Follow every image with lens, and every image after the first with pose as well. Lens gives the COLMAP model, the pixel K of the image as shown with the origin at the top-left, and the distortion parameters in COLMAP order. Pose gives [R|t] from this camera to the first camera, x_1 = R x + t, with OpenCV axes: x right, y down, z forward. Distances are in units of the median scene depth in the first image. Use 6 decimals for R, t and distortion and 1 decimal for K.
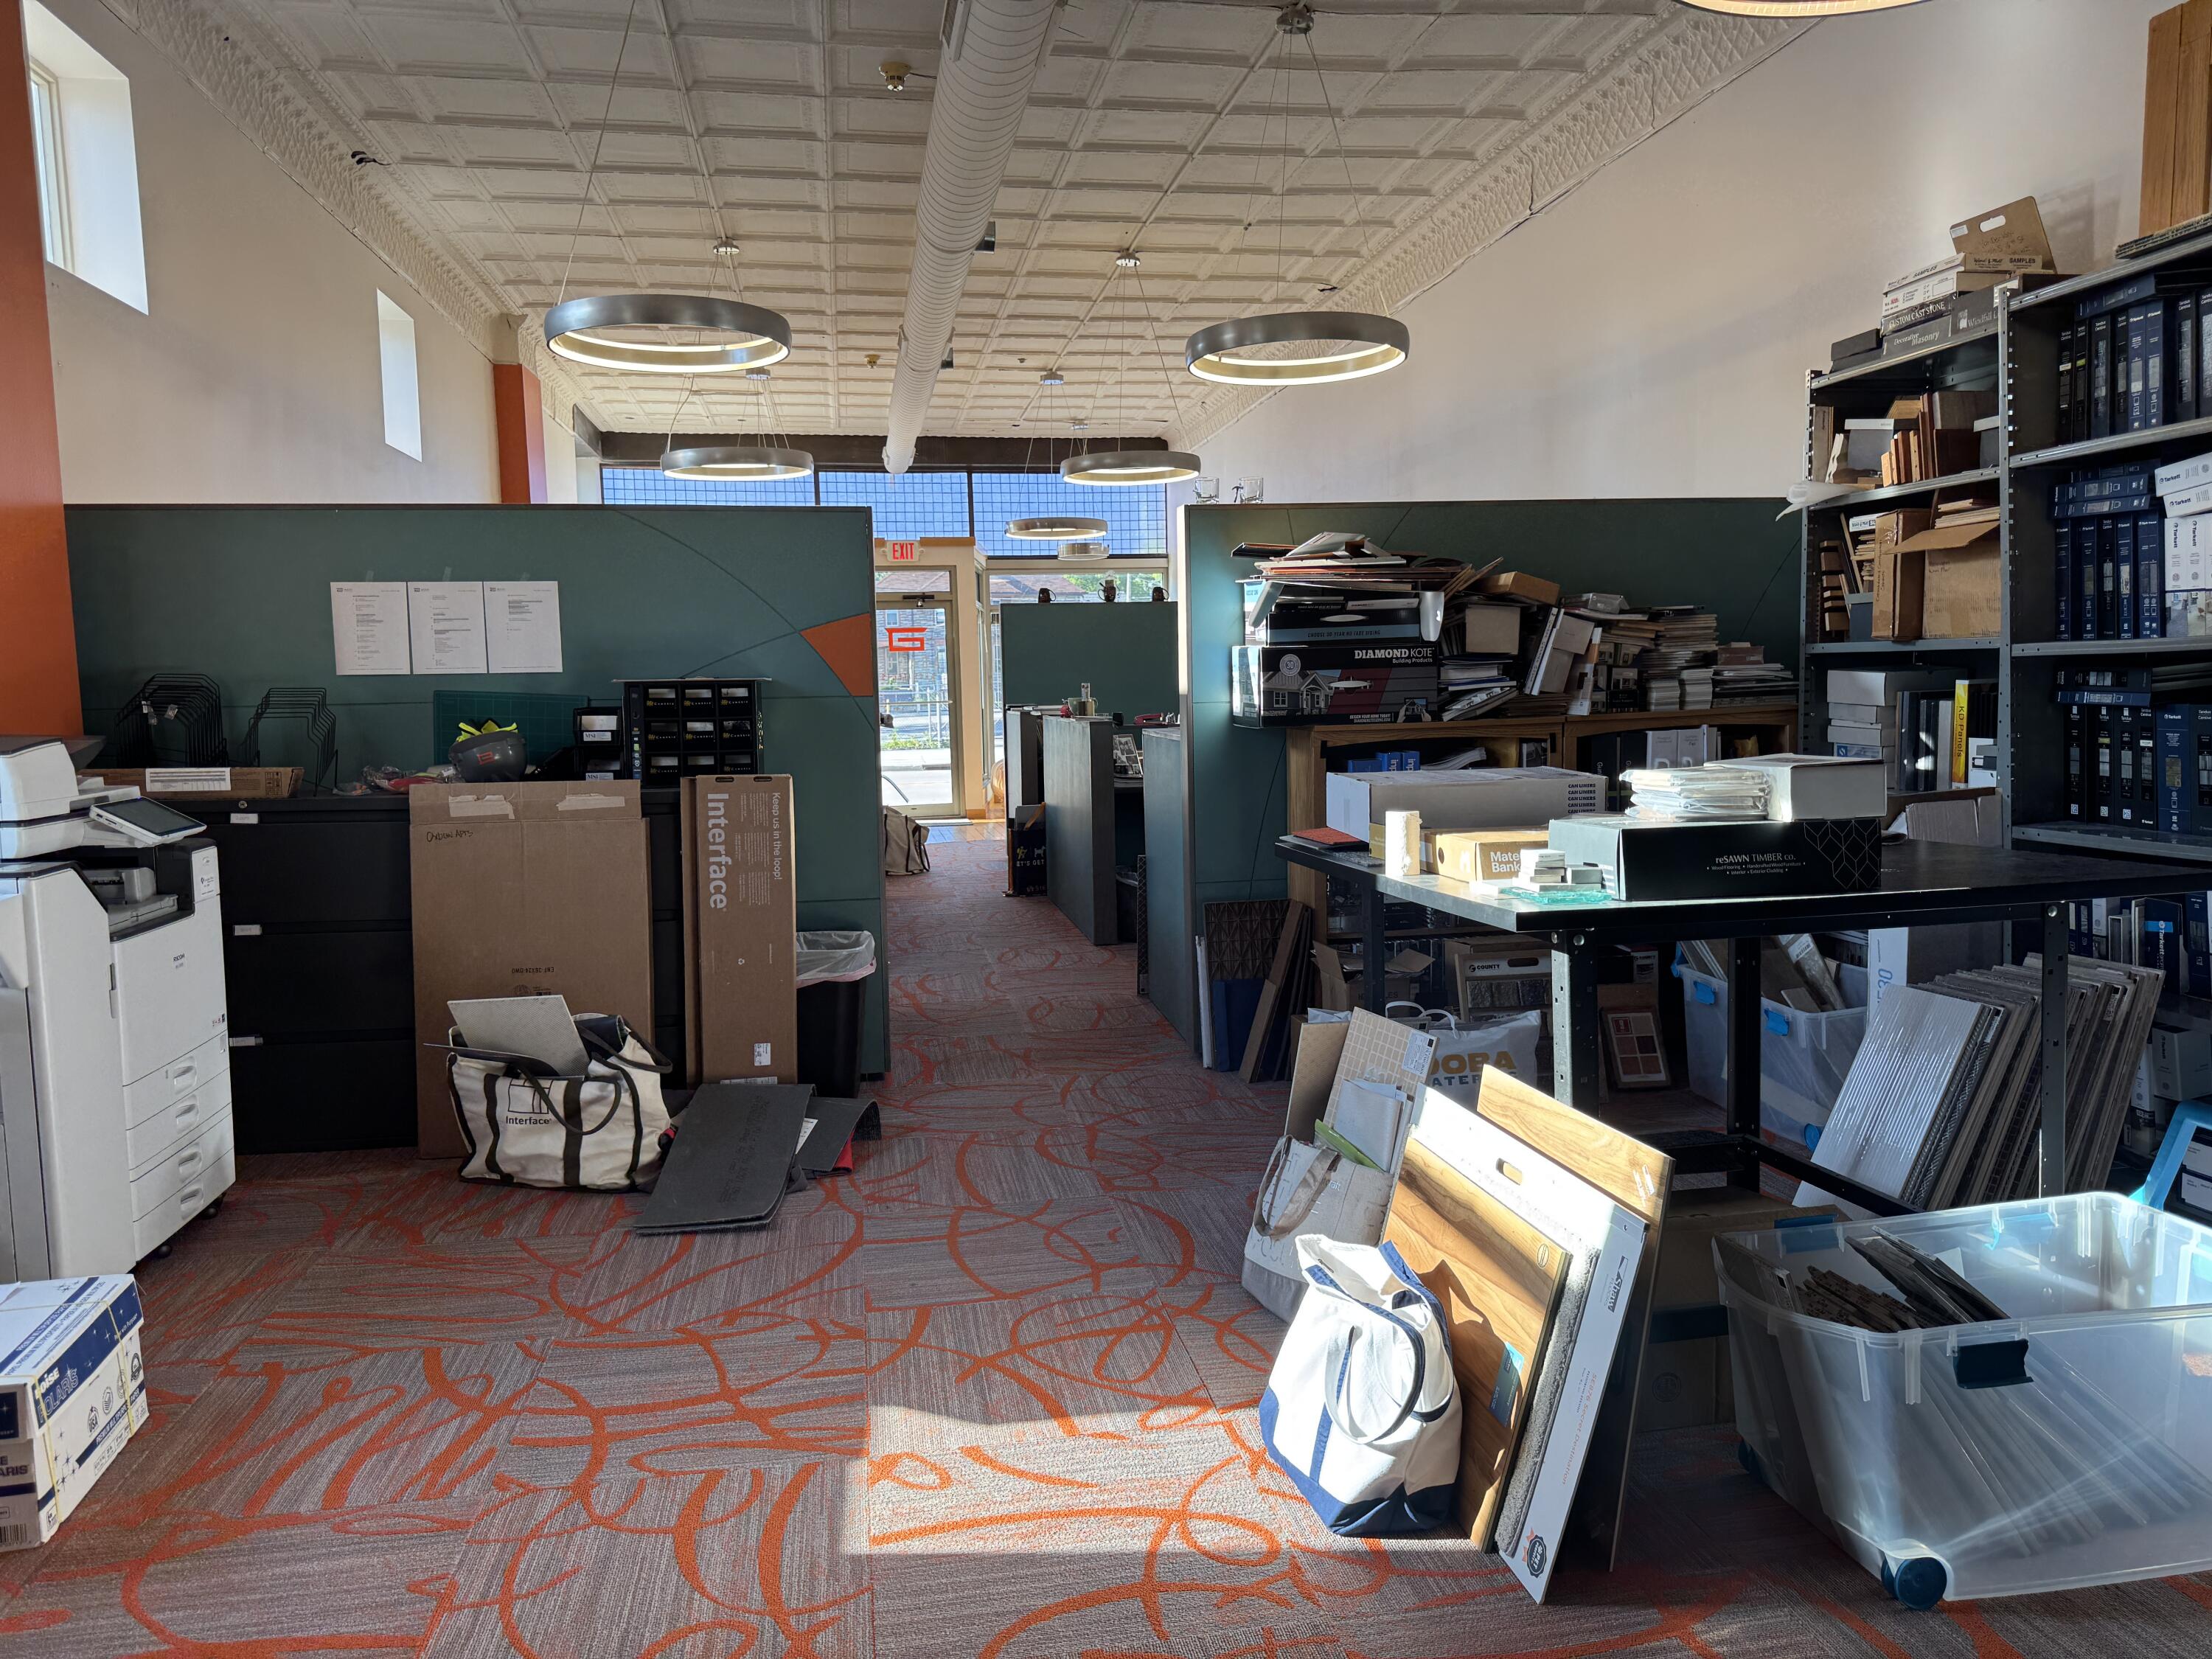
lens RADIAL K [[1573.6, 0, 1109.2], [0, 1573.6, 837.6], [0, 0, 1]] dist [-0.058353, 0.000039]
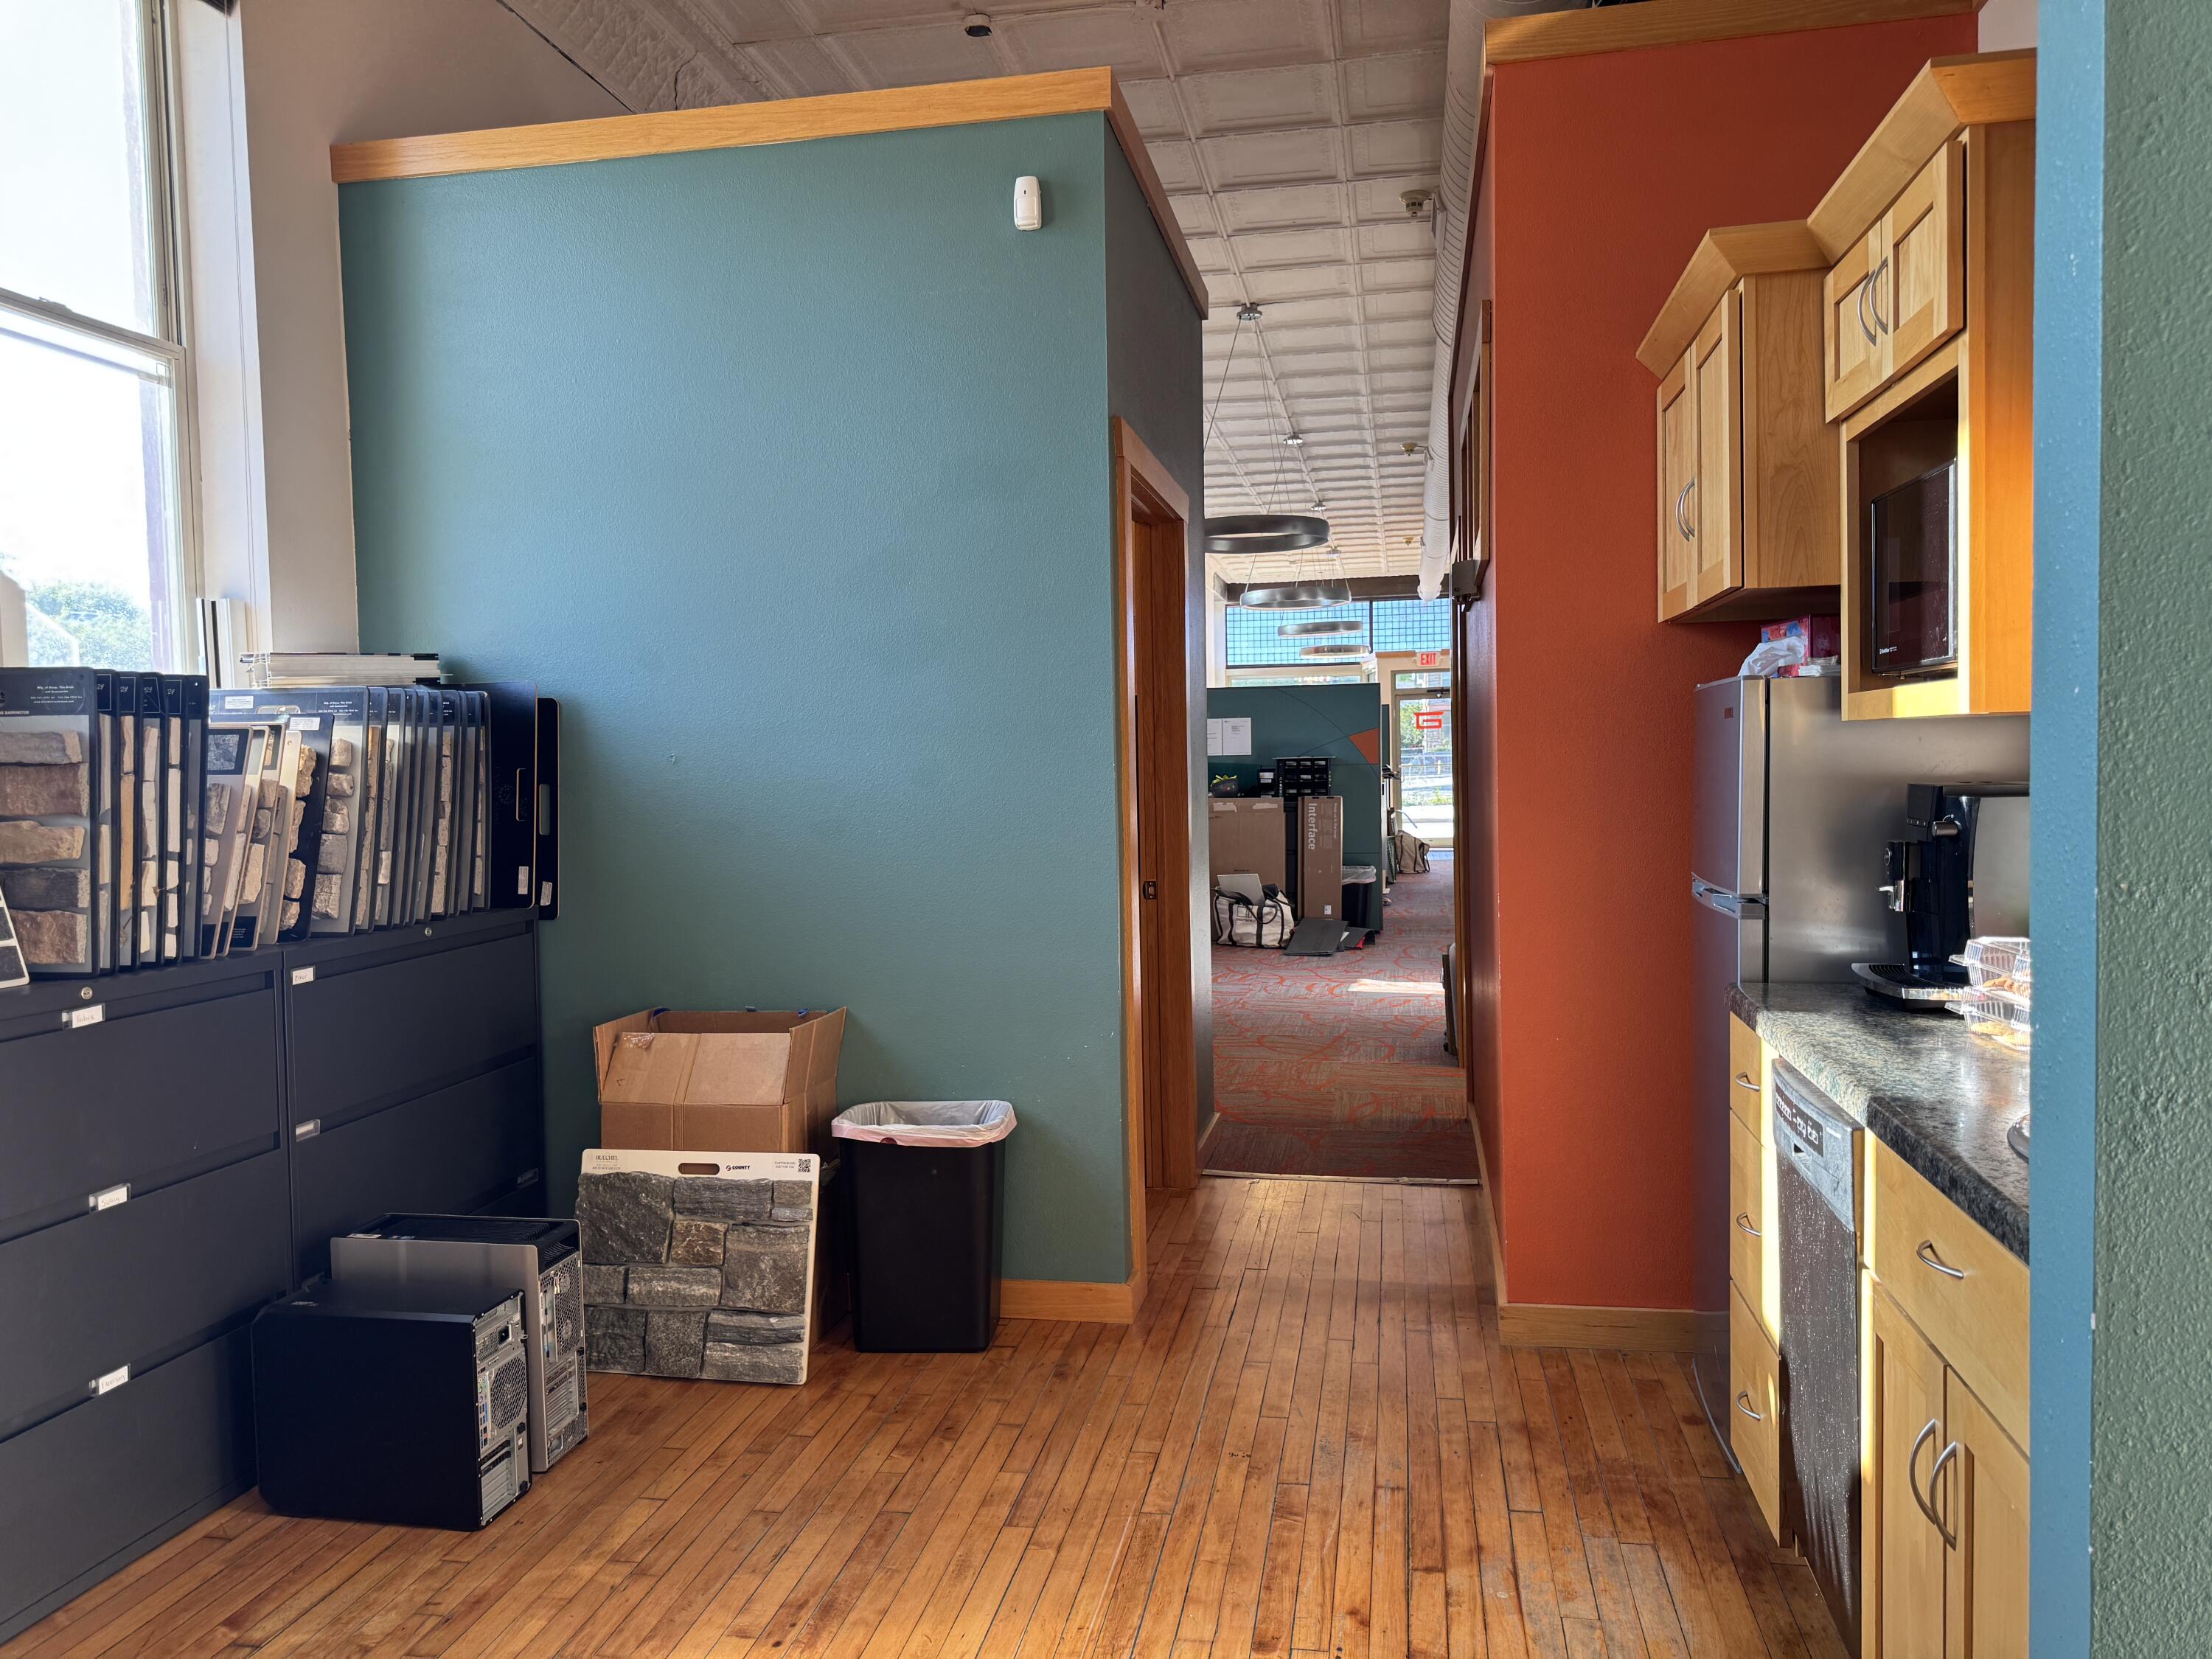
lens RADIAL K [[1573.6, 0, 1100.9], [0, 1573.6, 822.6], [0, 0, 1]] dist [-0.058353, 0.000039]
pose [[0.941084, 0.013983, -0.337882, 0.286473], [-0.026258, 0.999150, -0.031786, 0.092890], [0.337151, 0.038785, 0.940651, -1.503873]]
